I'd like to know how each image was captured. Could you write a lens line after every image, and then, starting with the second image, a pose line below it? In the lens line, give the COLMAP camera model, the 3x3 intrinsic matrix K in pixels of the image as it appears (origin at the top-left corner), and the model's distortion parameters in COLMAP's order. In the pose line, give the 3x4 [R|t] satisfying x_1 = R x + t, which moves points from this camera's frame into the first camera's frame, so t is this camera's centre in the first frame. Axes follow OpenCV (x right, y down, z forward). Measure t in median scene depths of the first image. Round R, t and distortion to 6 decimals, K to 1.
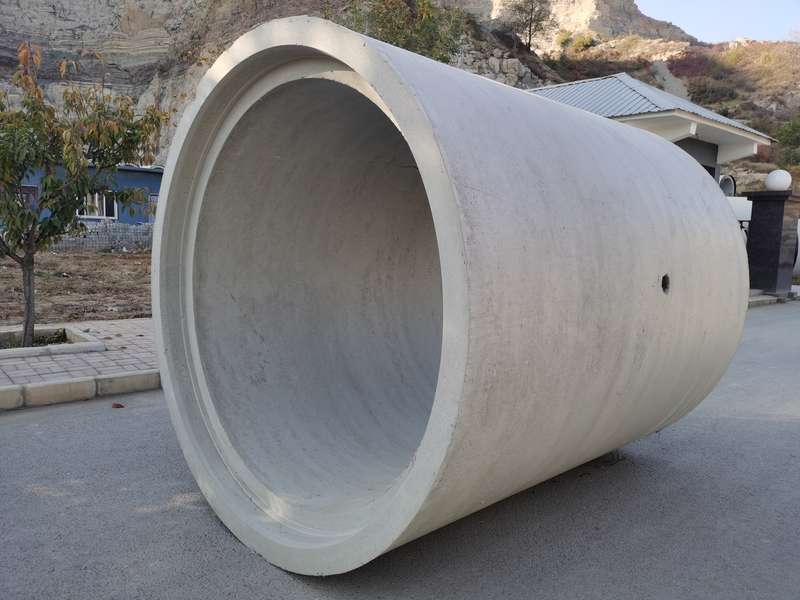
lens RADIAL K [[621.4, 0, 399.0], [0, 621.4, 299.4], [0, 0, 1]] dist [0.028783, 0.006214]
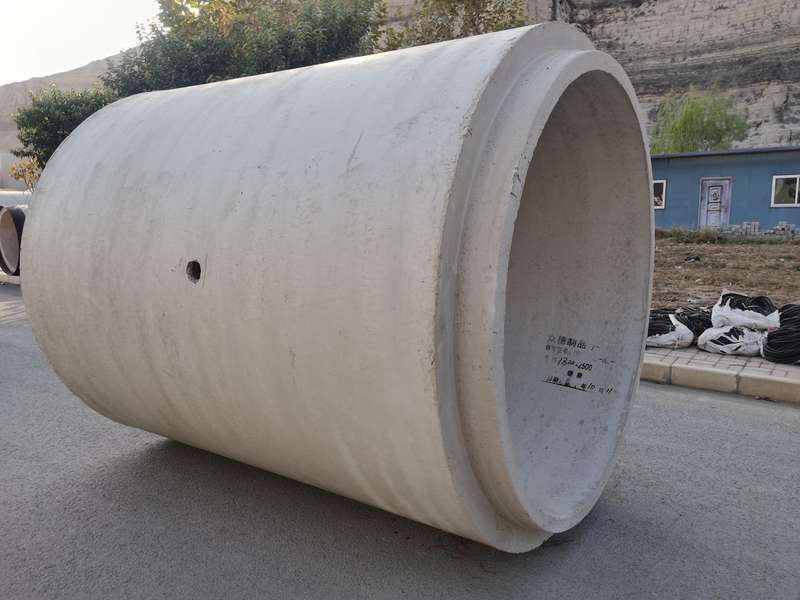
lens RADIAL K [[621.4, 0, 398.8], [0, 621.4, 298.6], [0, 0, 1]] dist [0.028783, 0.006214]
pose [[0.189400, 0.098084, -0.976989, 1.466224], [-0.090784, 0.992486, 0.082041, -0.092481], [0.977694, 0.073156, 0.196881, 1.210453]]
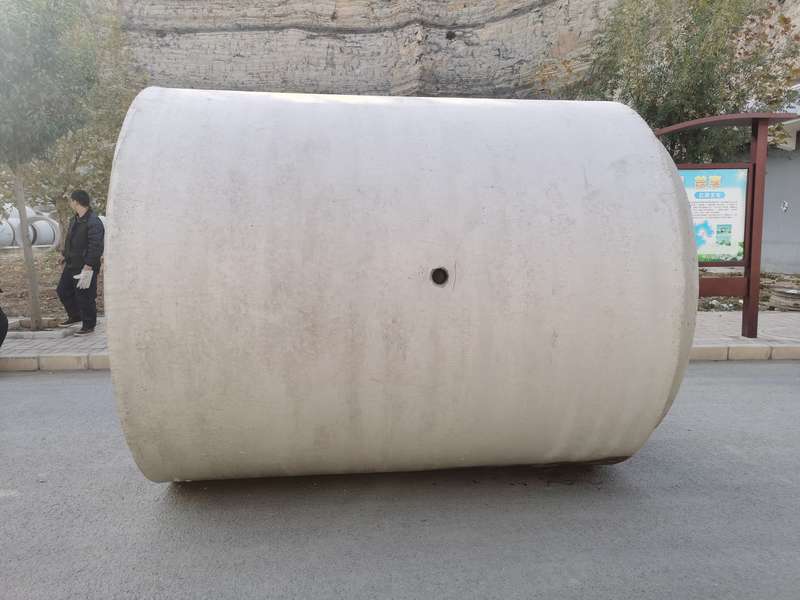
lens RADIAL K [[621.4, 0, 397.2], [0, 621.4, 302.2], [0, 0, 1]] dist [0.028783, 0.006214]
pose [[0.780469, 0.028413, -0.624549, 1.070867], [-0.035311, 0.999375, 0.001338, 0.017205], [0.624197, 0.021009, 0.780985, 0.215638]]
